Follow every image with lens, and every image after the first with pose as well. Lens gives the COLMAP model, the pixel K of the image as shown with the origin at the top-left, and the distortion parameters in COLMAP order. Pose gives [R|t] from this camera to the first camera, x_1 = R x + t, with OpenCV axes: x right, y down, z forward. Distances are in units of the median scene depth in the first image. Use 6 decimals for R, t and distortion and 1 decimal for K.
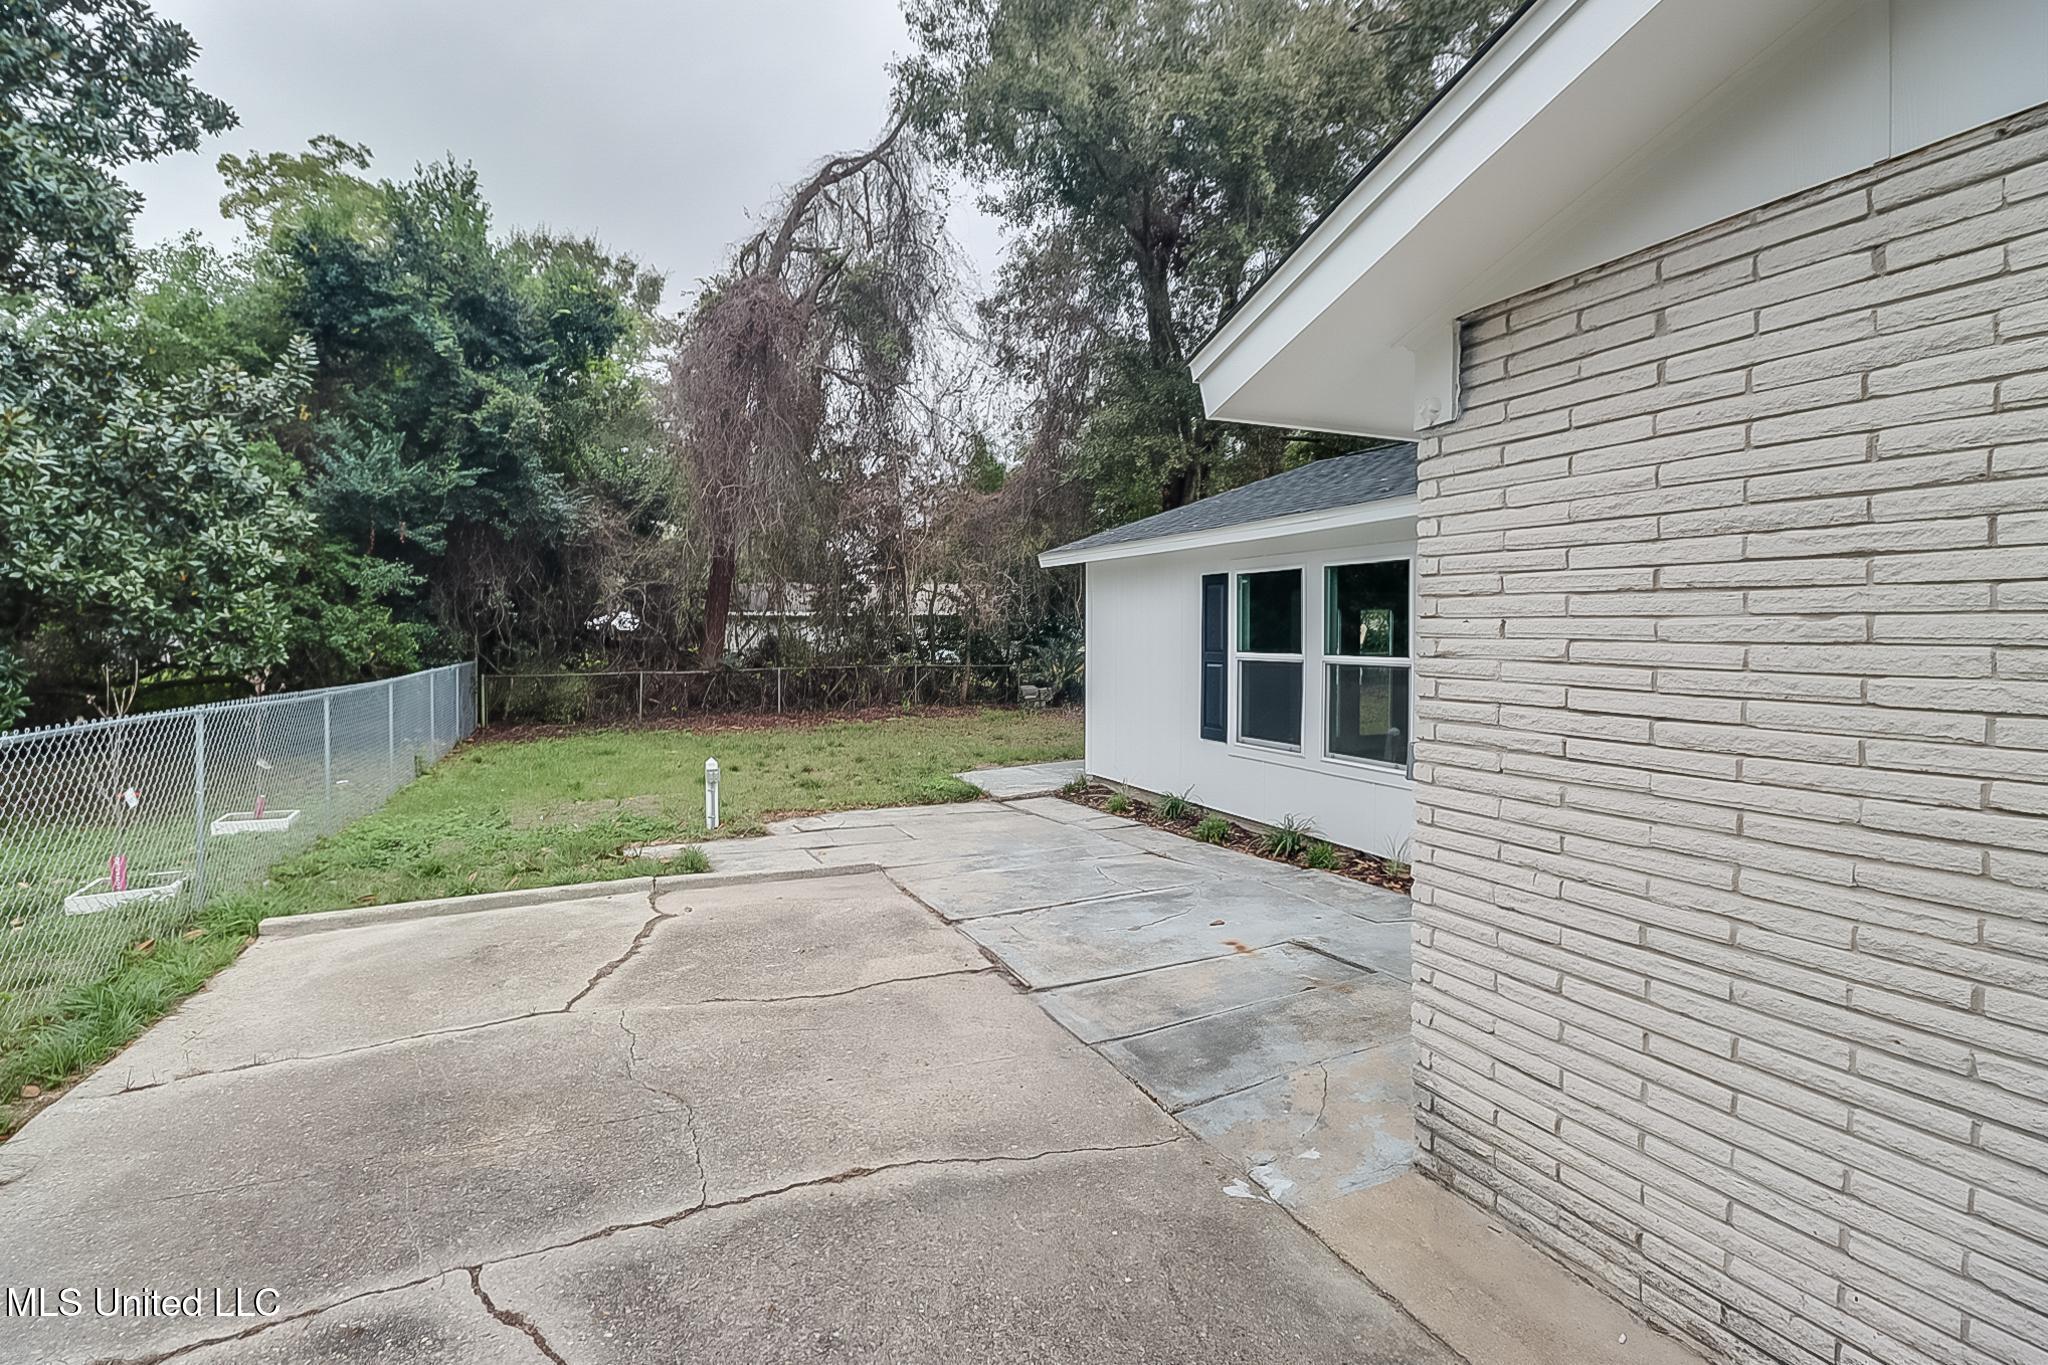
lens RADIAL K [[956.0, 0, 1008.7], [0, 956.0, 651.0], [0, 0, 1]] dist [0.003236, -0.015722]
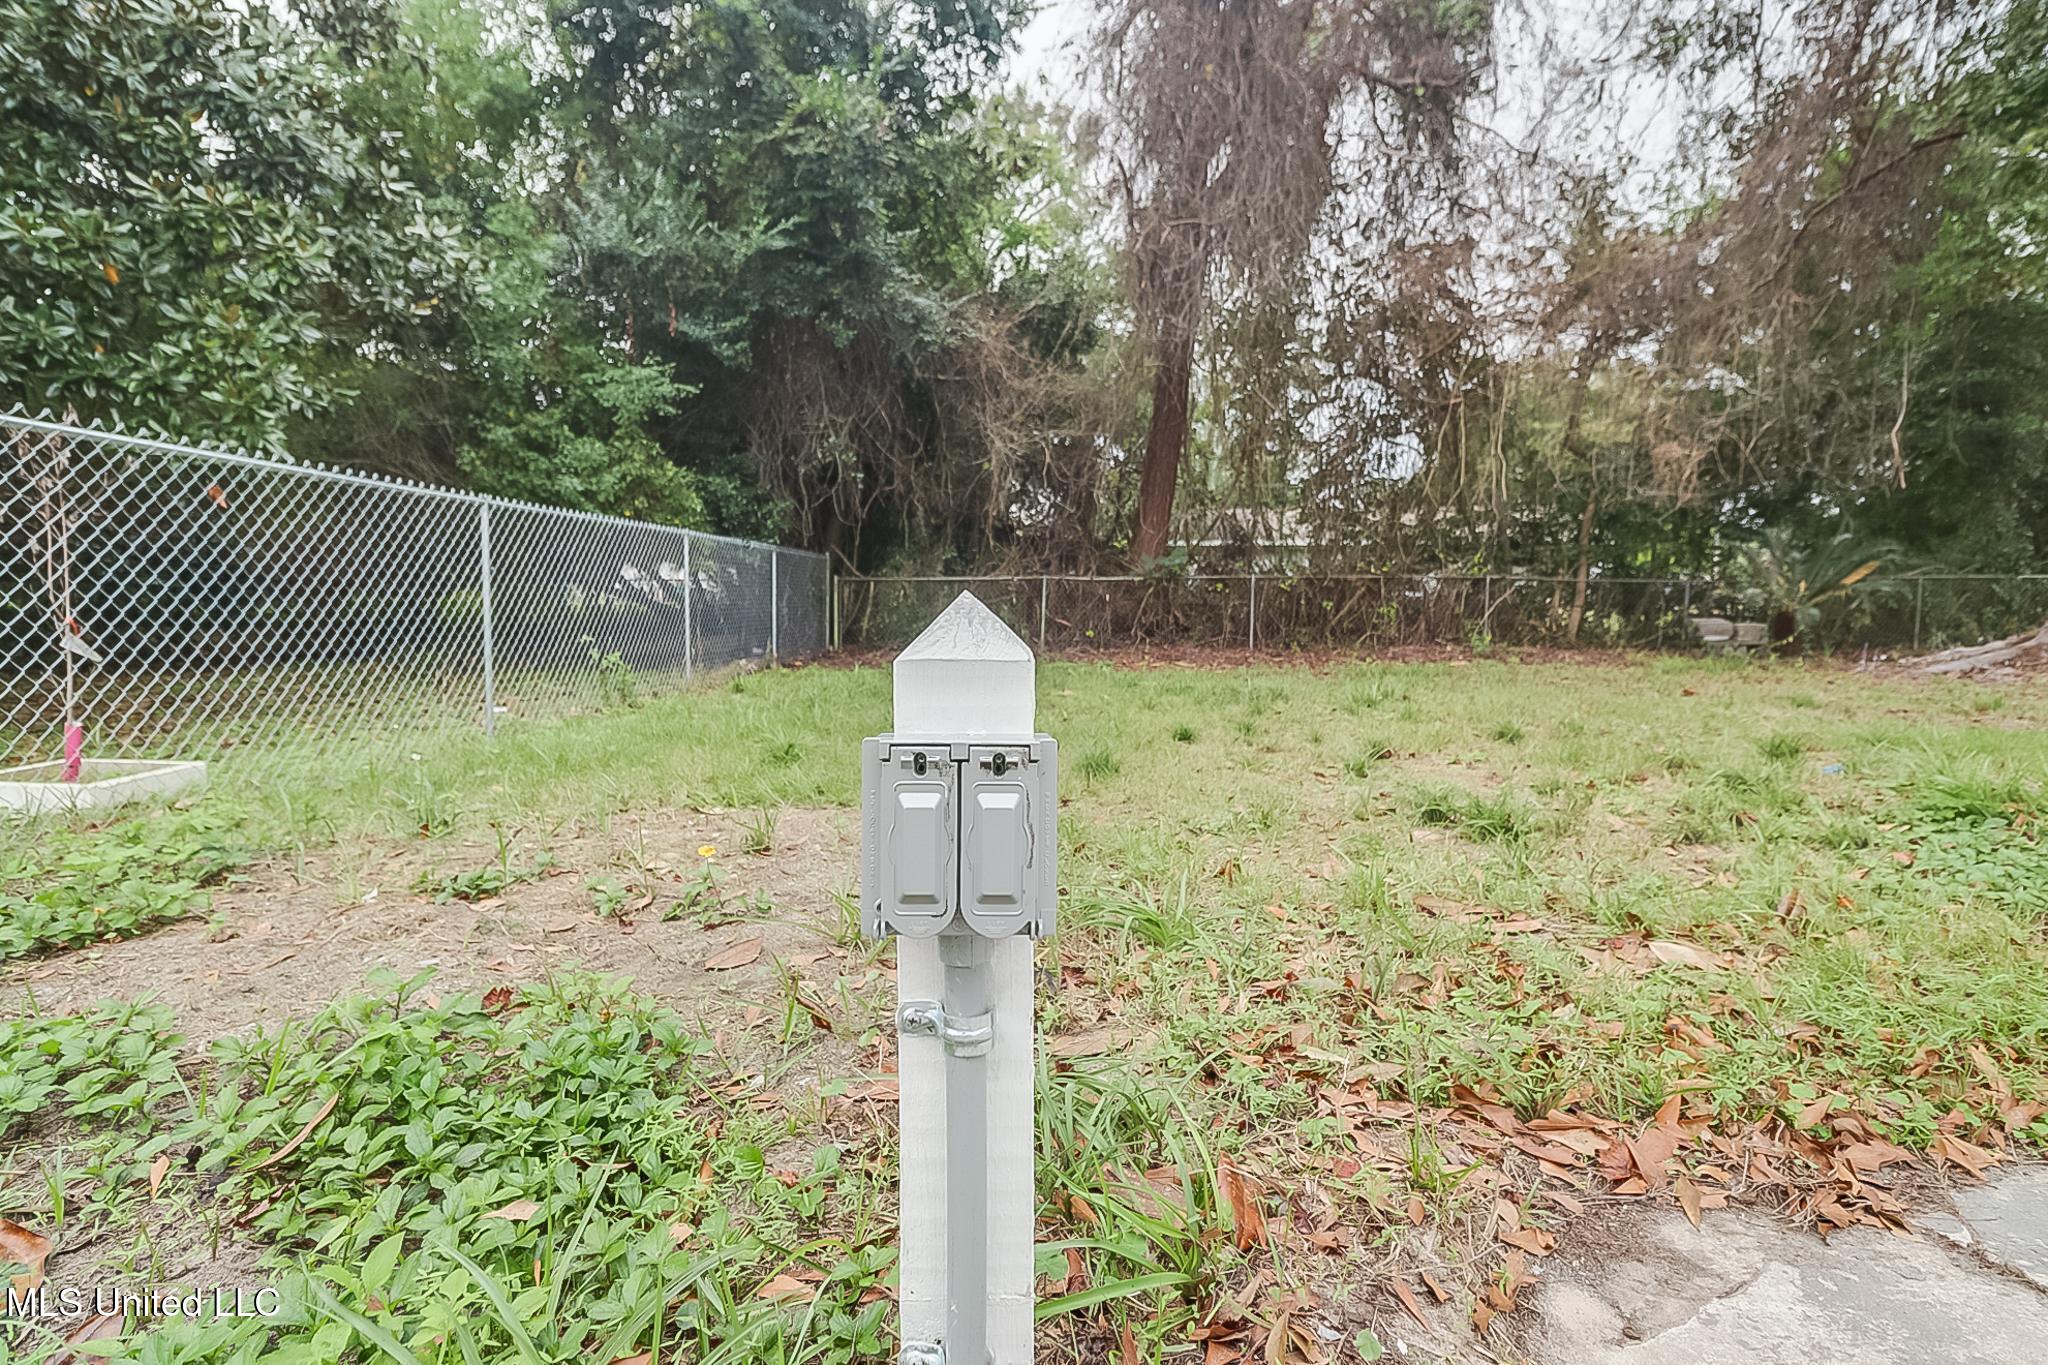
lens RADIAL K [[956.0, 0, 1008.7], [0, 956.0, 651.0], [0, 0, 1]] dist [0.003236, -0.015722]
pose [[0.899180, 0.033380, -0.436303, -0.126306], [-0.018208, 0.999077, 0.038912, 0.051706], [0.437199, -0.027045, 0.898958, 0.425544]]
